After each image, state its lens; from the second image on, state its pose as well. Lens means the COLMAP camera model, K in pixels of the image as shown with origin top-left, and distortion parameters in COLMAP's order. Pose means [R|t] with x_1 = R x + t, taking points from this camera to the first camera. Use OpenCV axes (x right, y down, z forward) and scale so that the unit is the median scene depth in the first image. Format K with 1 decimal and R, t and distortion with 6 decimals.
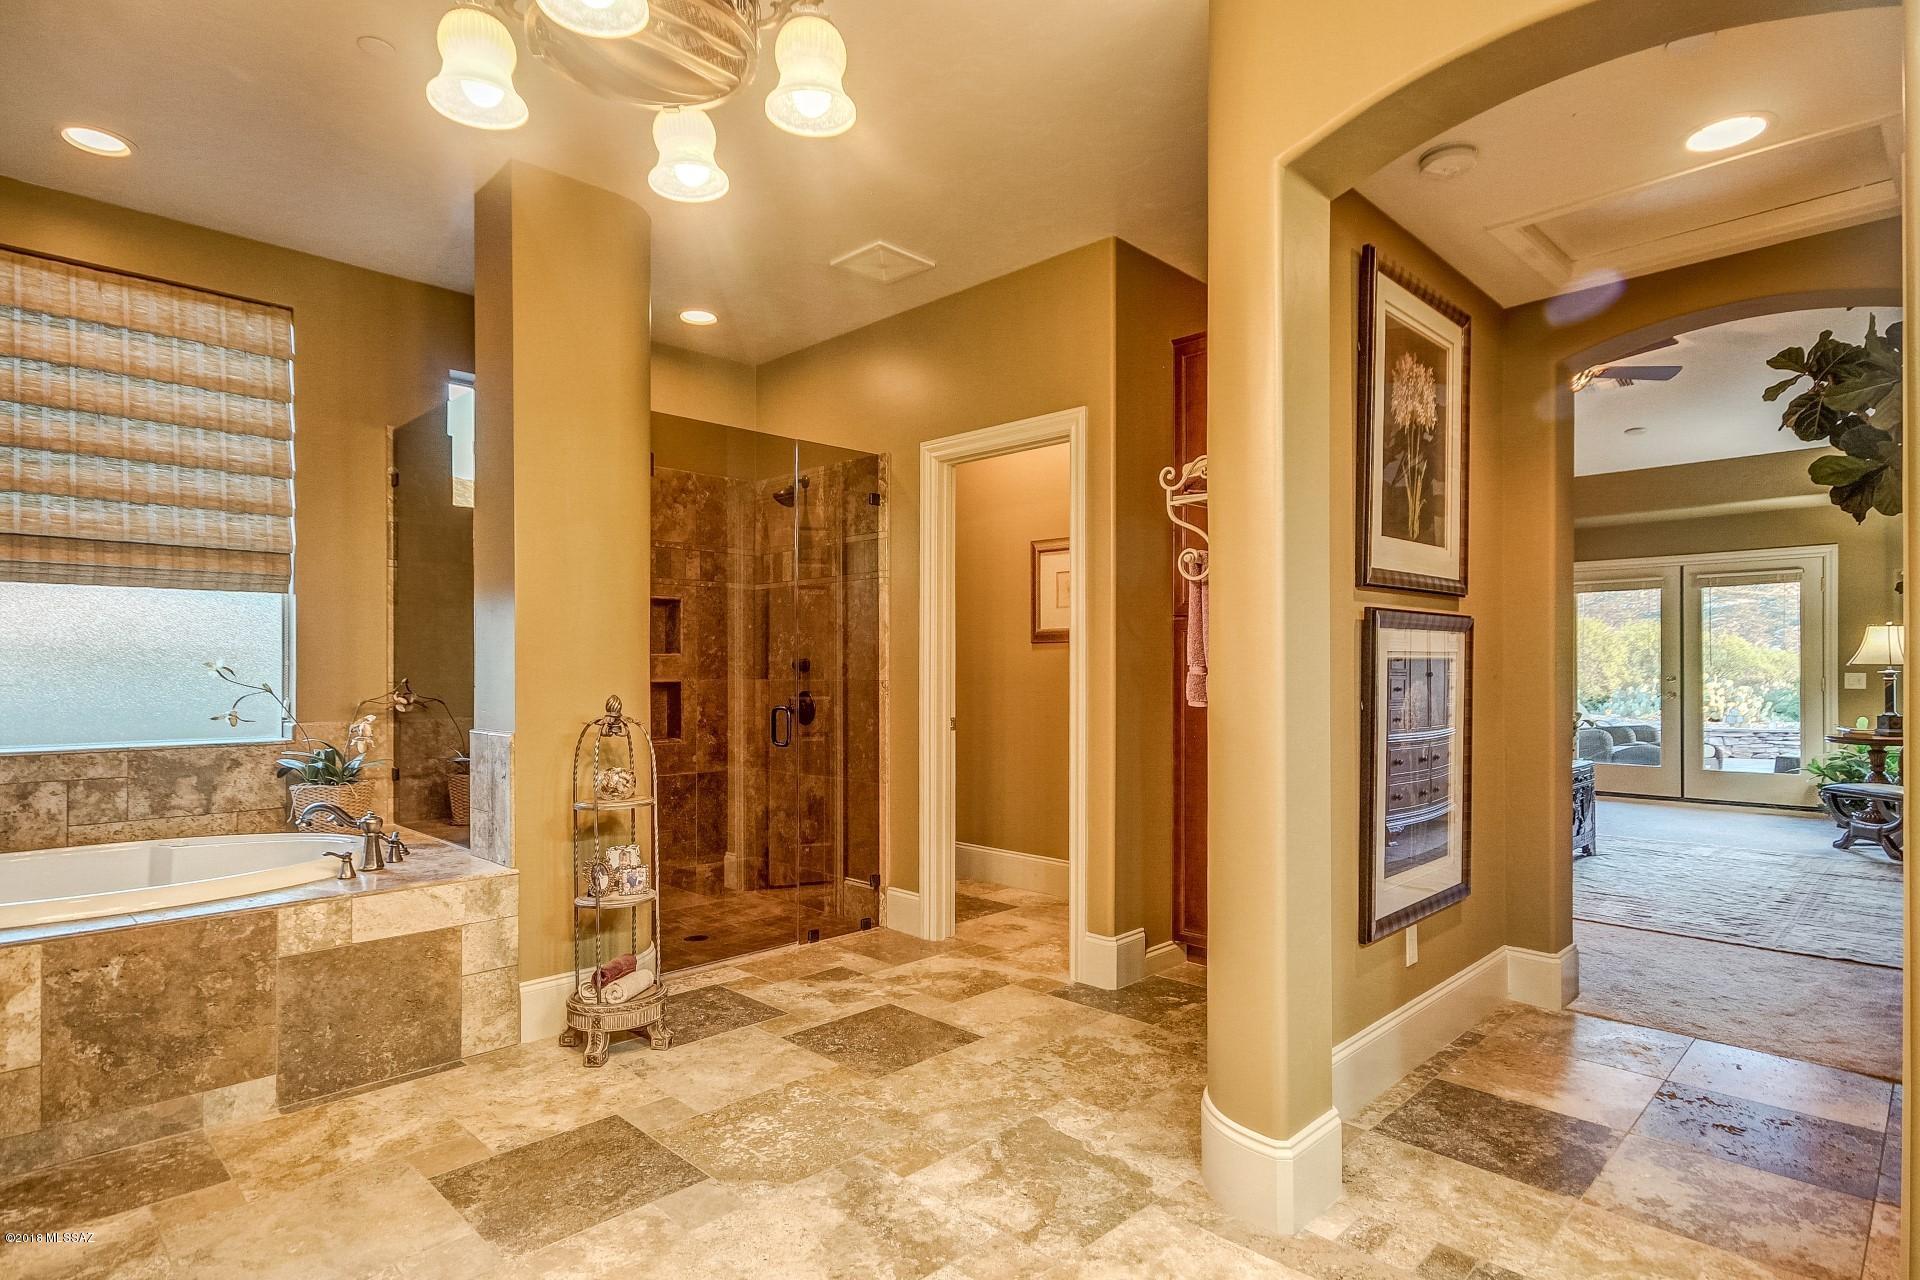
lens RADIAL K [[1010.6, 0, 955.7], [0, 1010.6, 672.3], [0, 0, 1]] dist [0.010092, 0.000424]
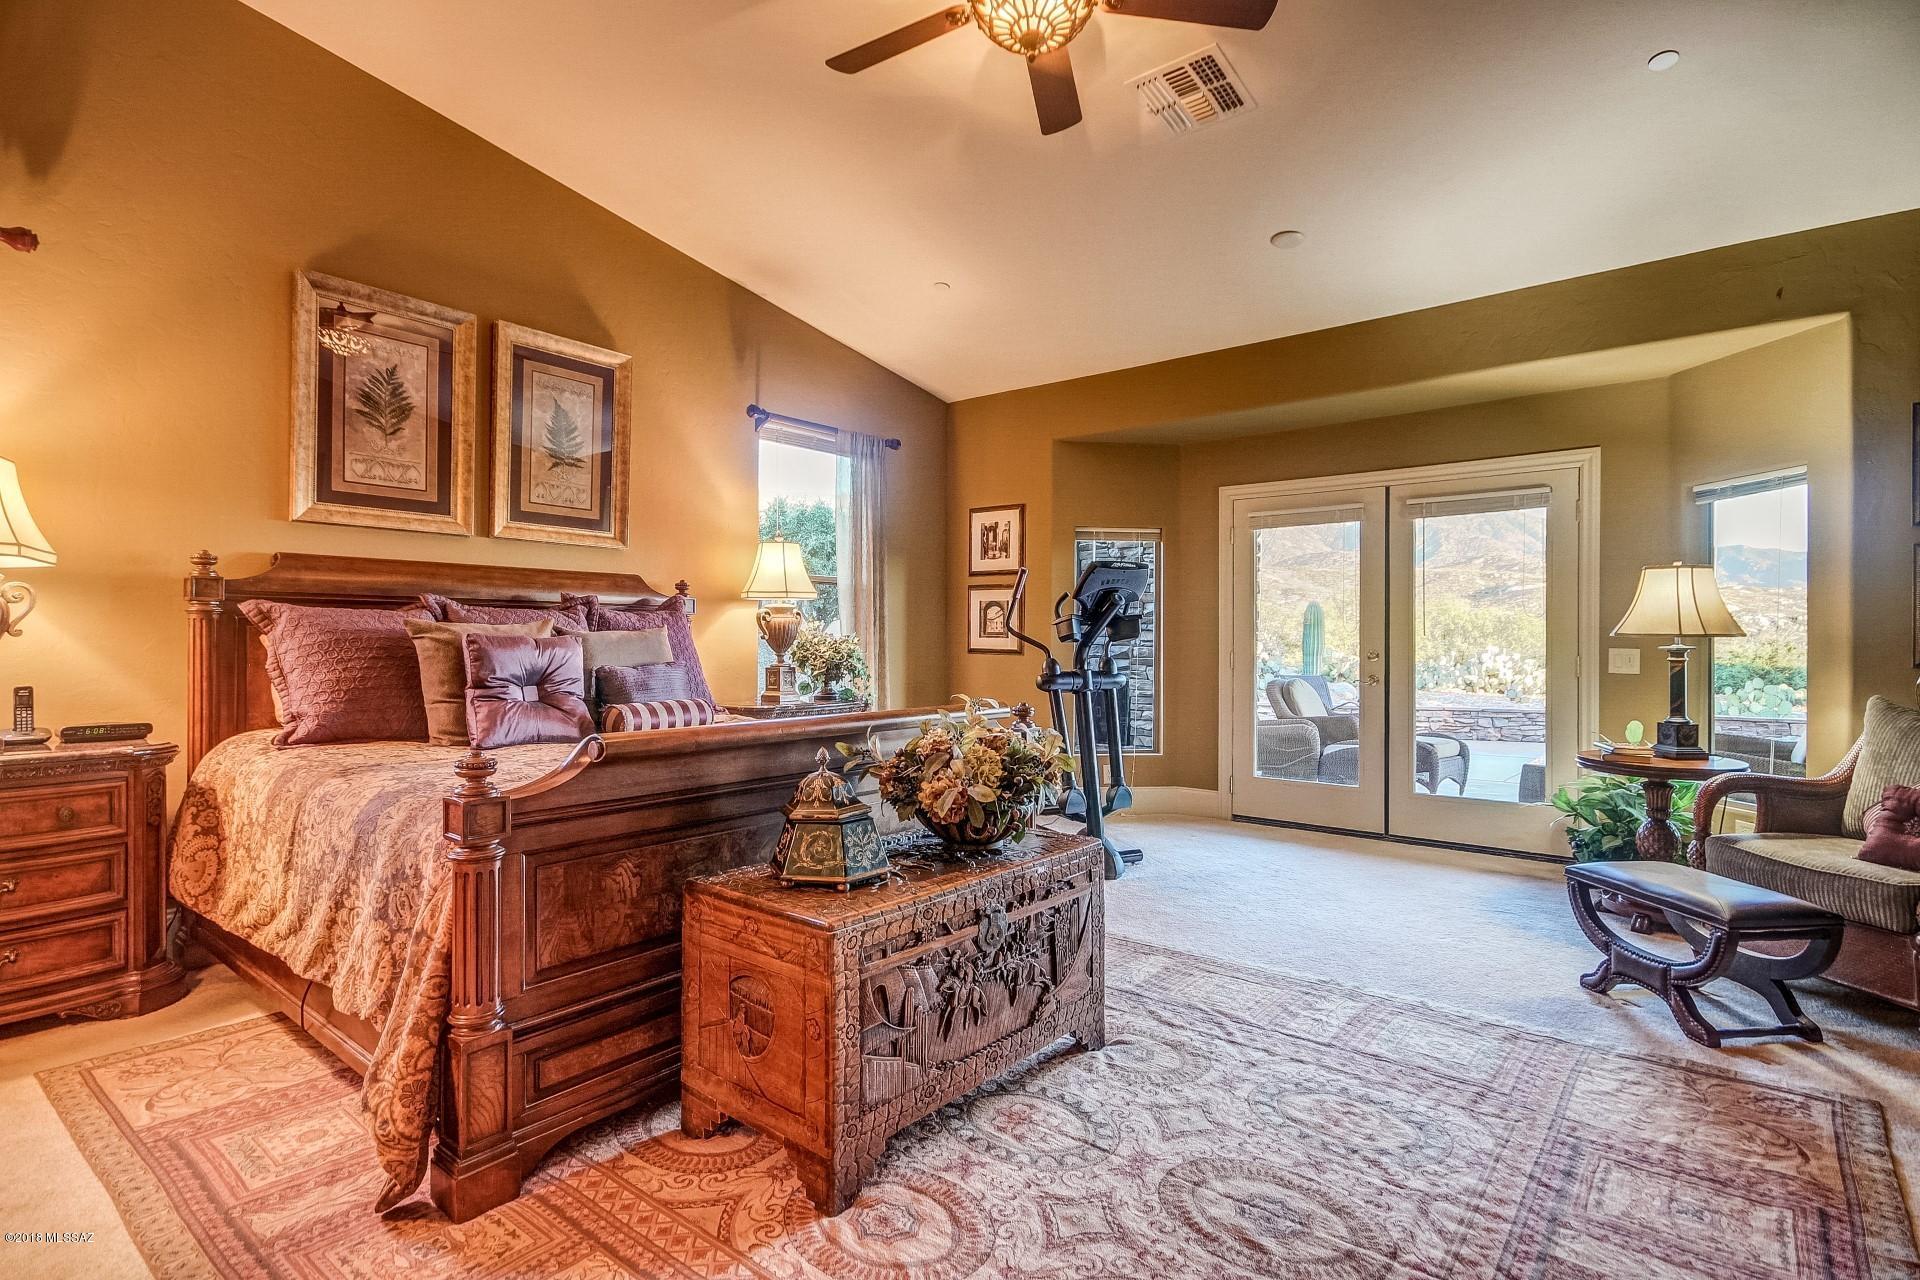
lens RADIAL K [[923.7, 0, 961.4], [0, 923.7, 643.9], [0, 0, 1]] dist [0.018641, -0.011998]
pose [[0.994933, 0.005092, 0.100416, 0.407486], [-0.005234, 0.999986, 0.001143, -0.000739], [-0.100409, -0.001662, 0.994945, 0.458179]]
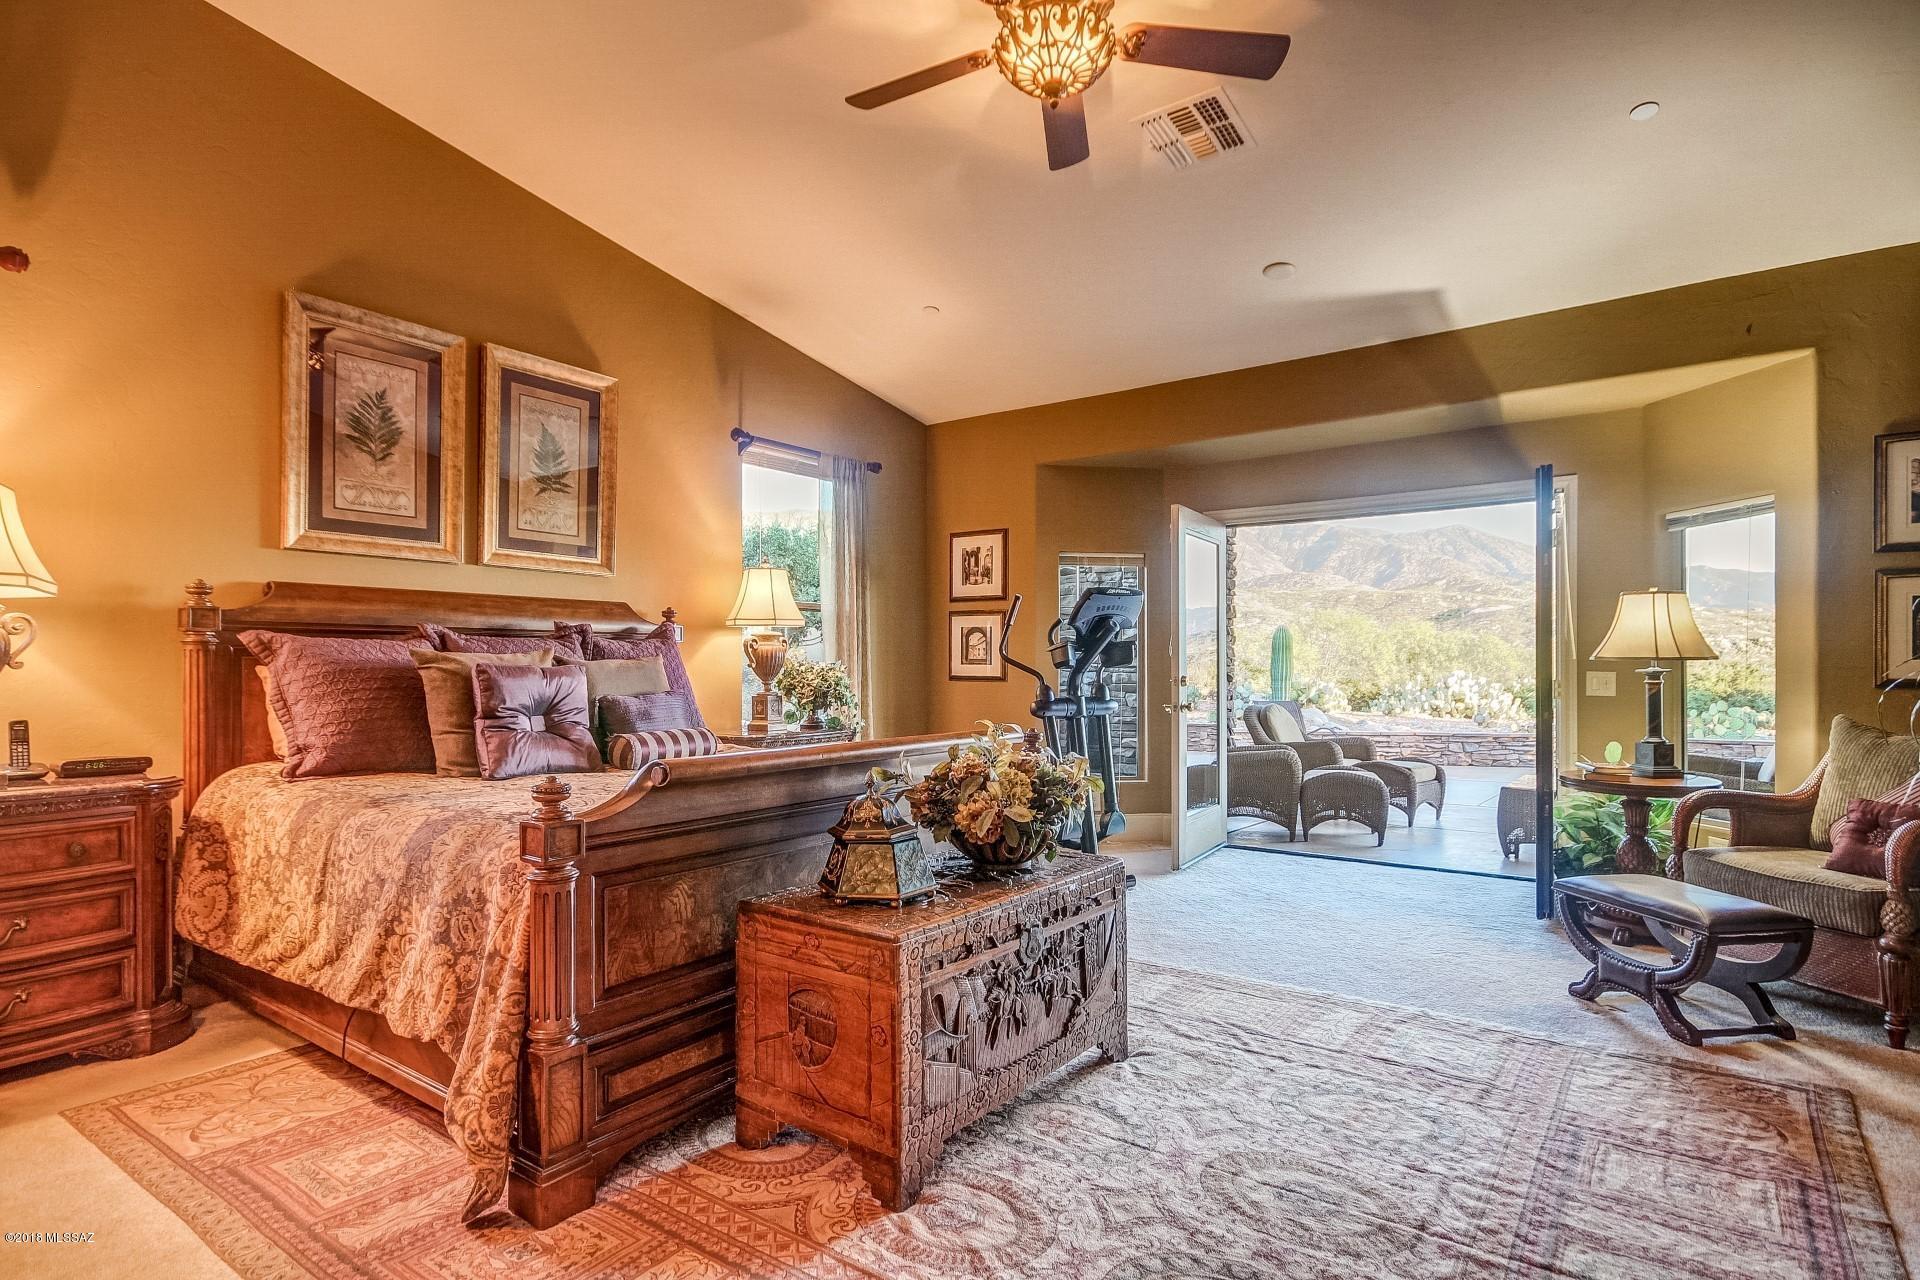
lens RADIAL K [[975.7, 0, 954.4], [0, 975.7, 670.5], [0, 0, 1]] dist [0.021064, -0.008737]
pose [[0.989047, -0.000823, 0.147600, 0.375650], [0.000739, 1.000000, 0.000629, -0.000687], [-0.147601, -0.000513, 0.989047, 0.433225]]
